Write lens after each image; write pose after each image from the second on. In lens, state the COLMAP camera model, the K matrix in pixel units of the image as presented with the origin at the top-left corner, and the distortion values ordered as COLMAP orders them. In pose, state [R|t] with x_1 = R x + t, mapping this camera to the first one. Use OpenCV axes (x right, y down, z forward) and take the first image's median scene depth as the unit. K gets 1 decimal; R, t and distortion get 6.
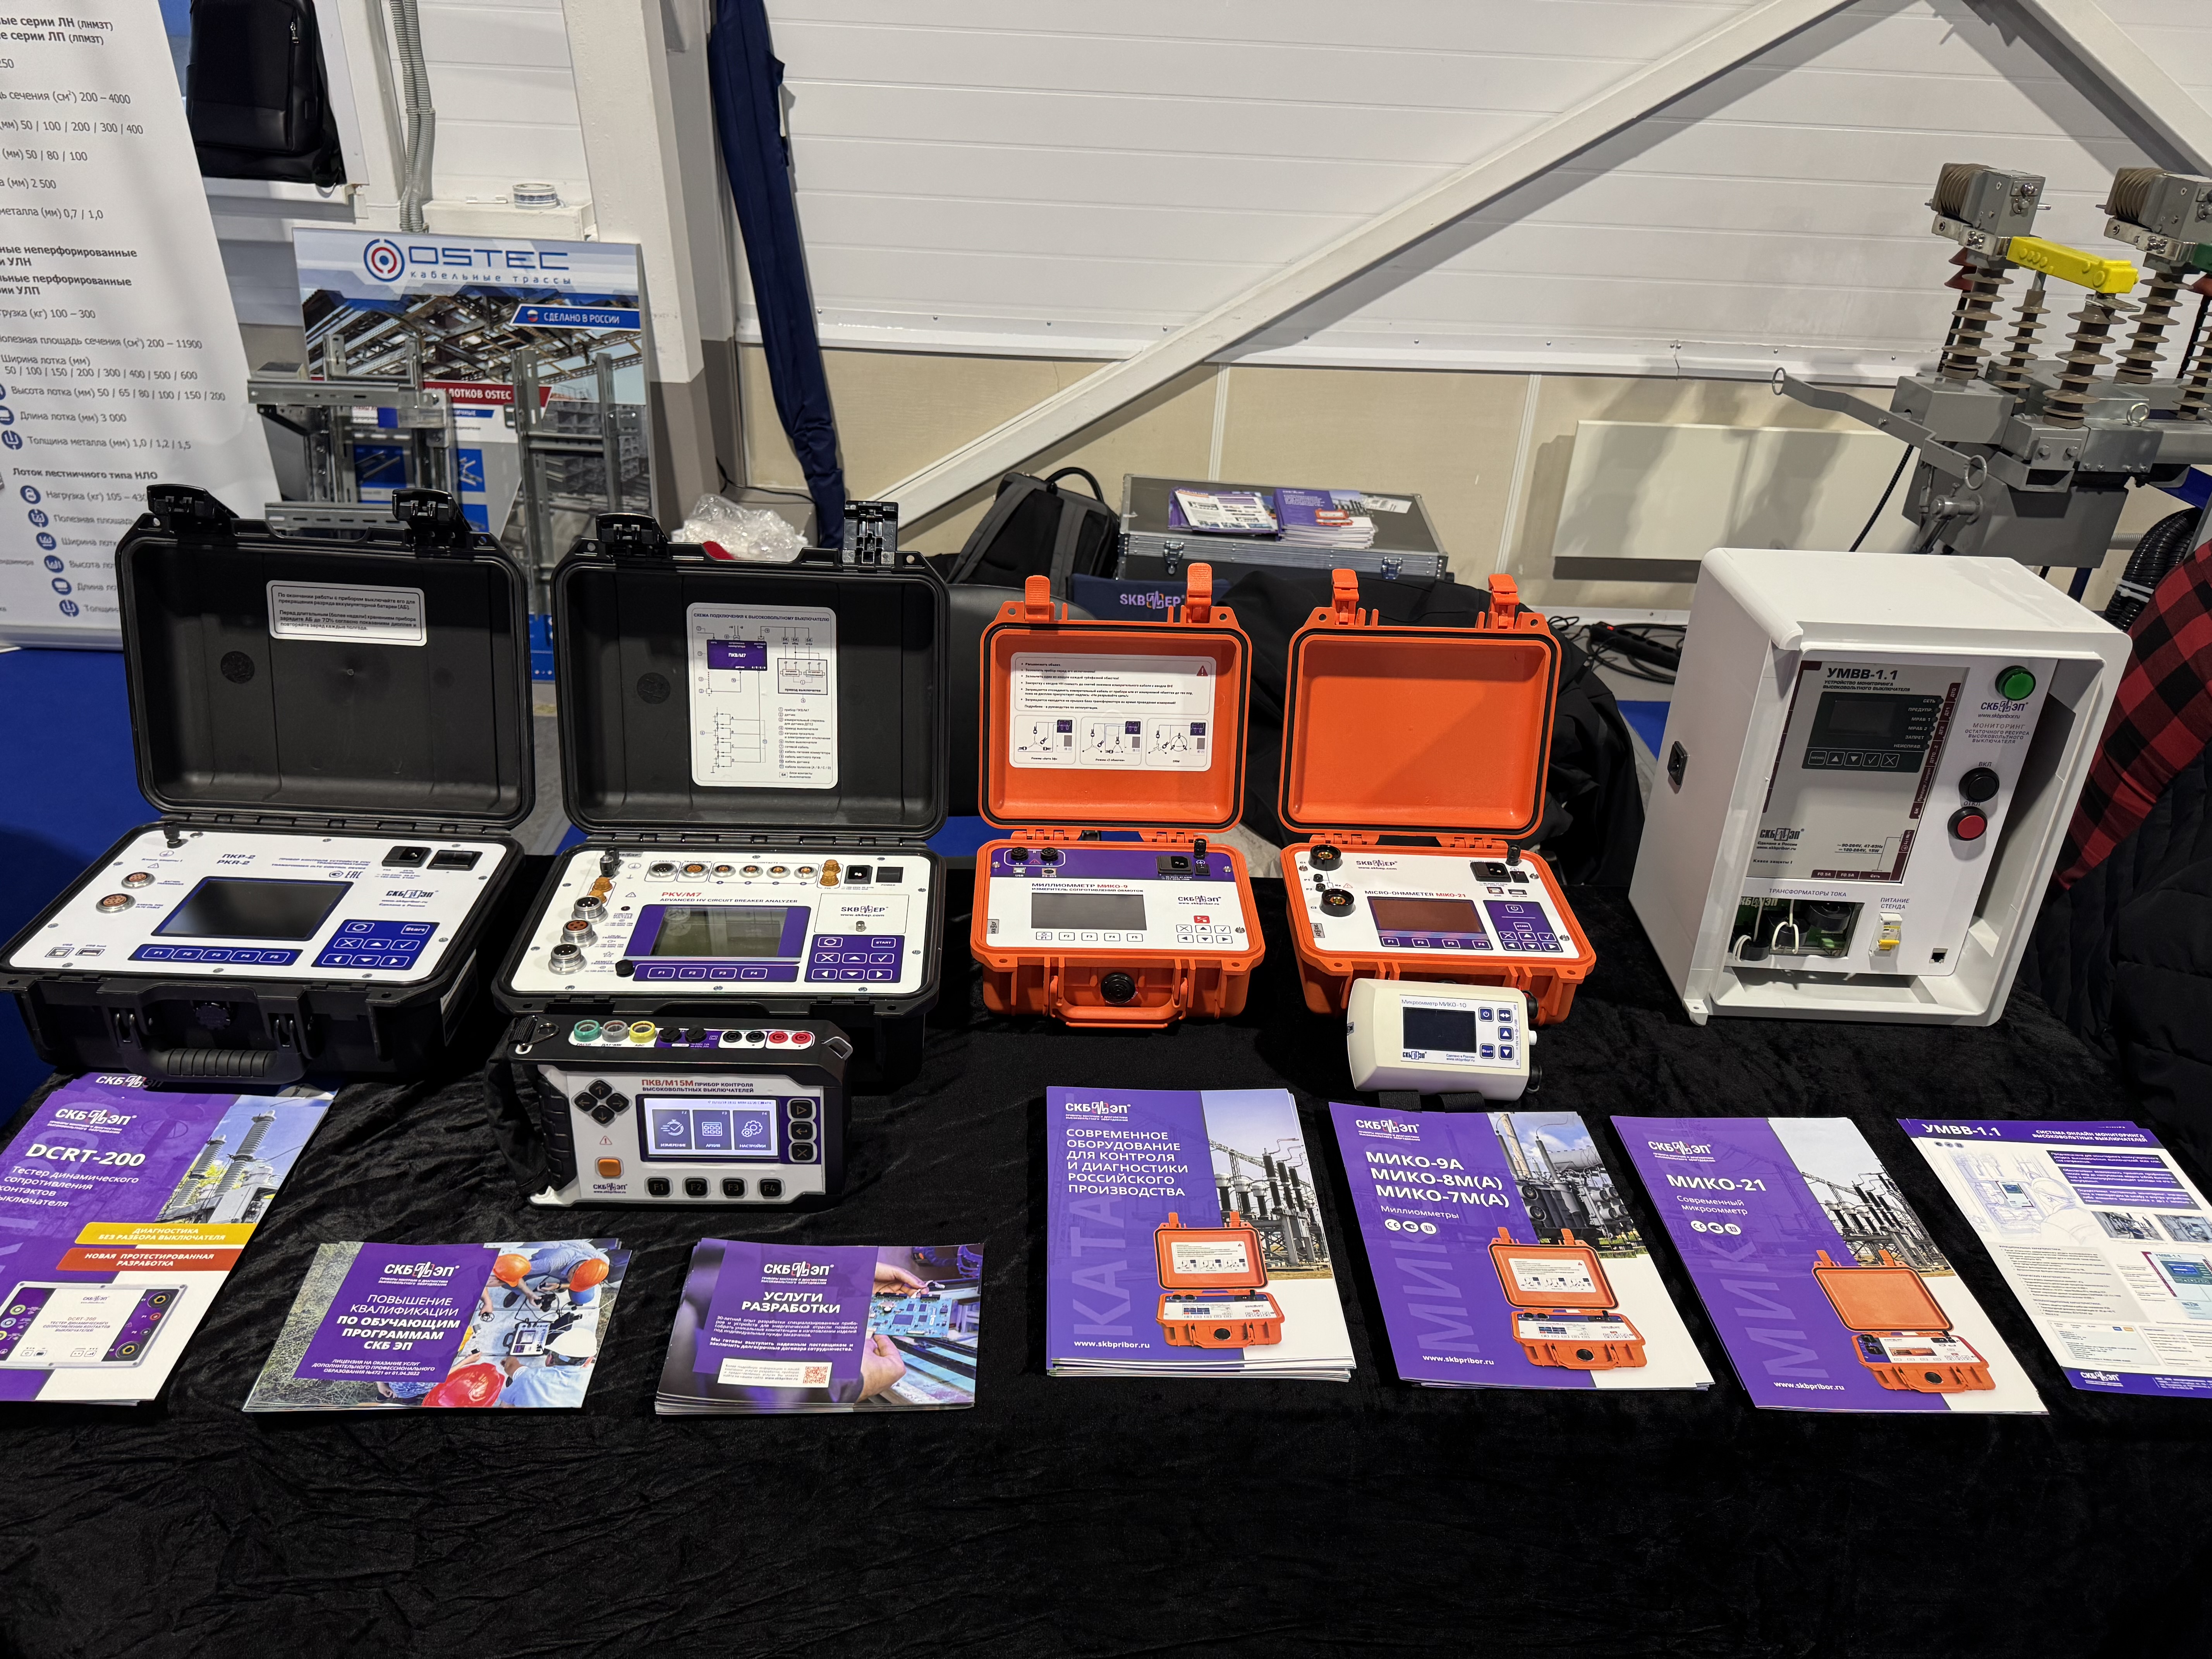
lens RADIAL K [[1547.0, 0, 1106.0], [0, 1547.0, 829.5], [0, 0, 1]] dist [-0.020113, -0.001387]
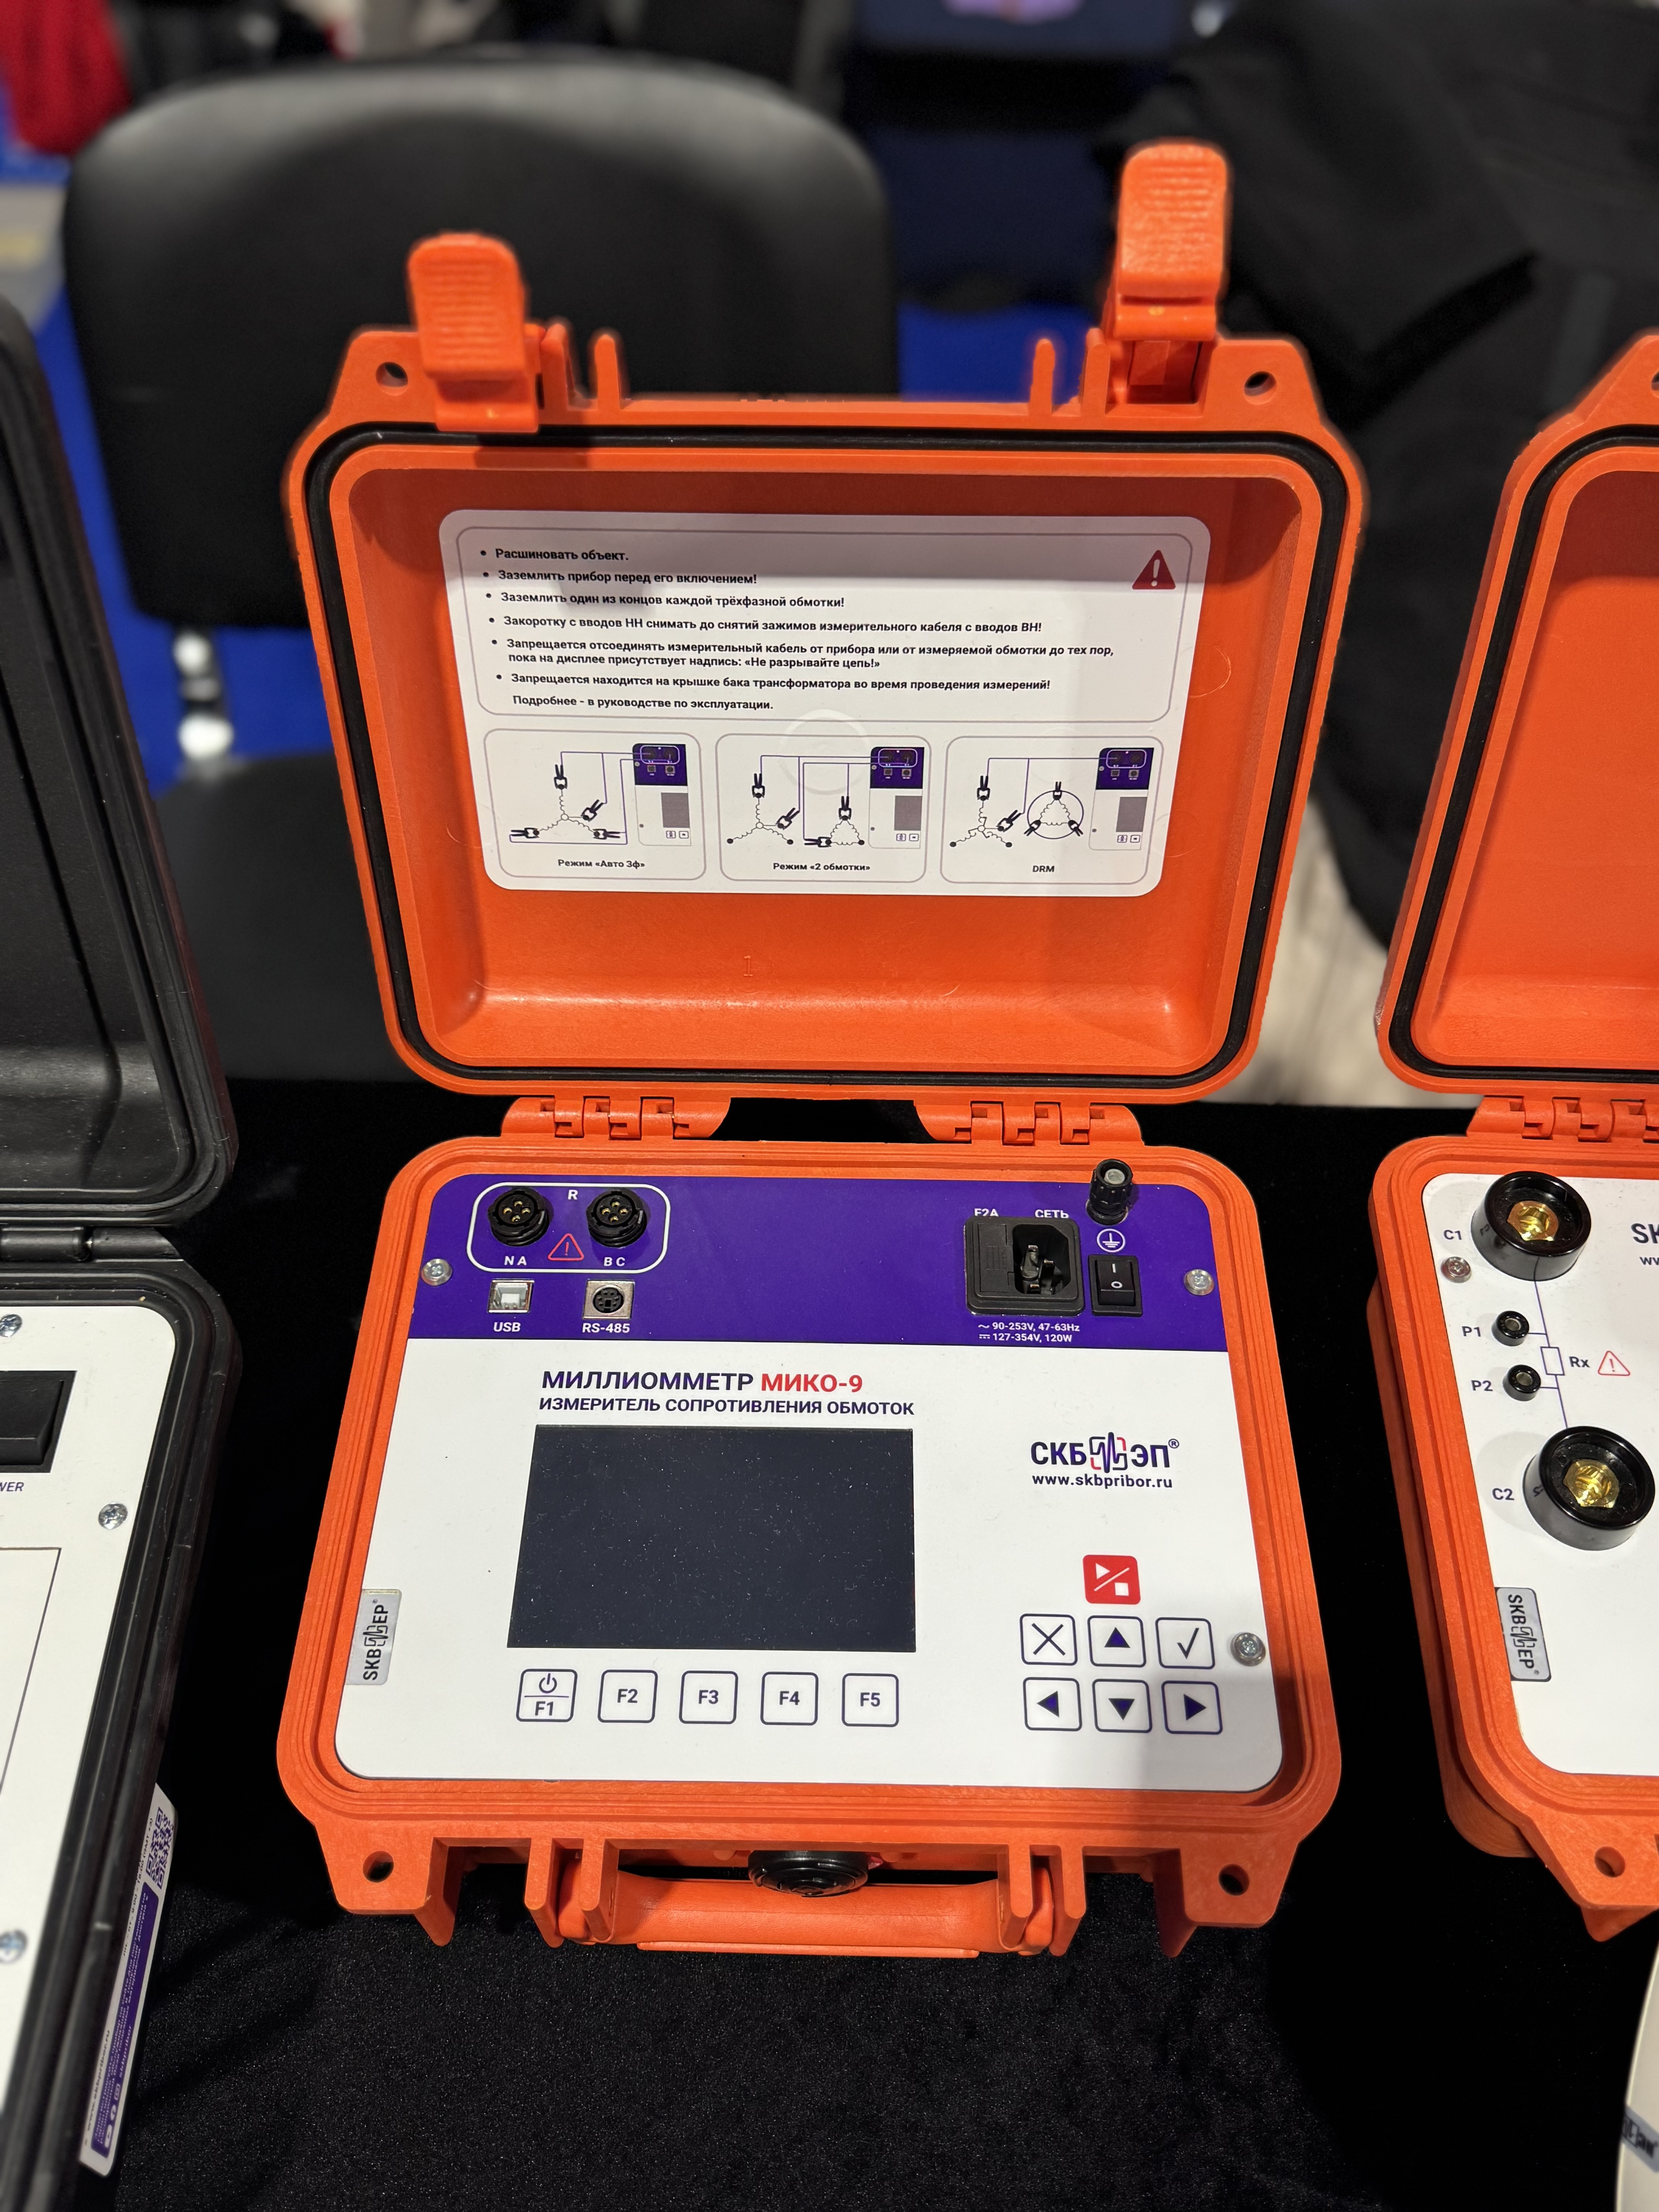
lens RADIAL K [[1855.3, 0, 829.5], [0, 1855.3, 1106.0], [0, 0, 1]] dist [0.059706, -0.001687]
pose [[0.997810, 0.015983, -0.064188, 0.028929], [0.011899, 0.911176, 0.411846, -0.155516], [0.065069, -0.411708, 0.908990, 0.677304]]
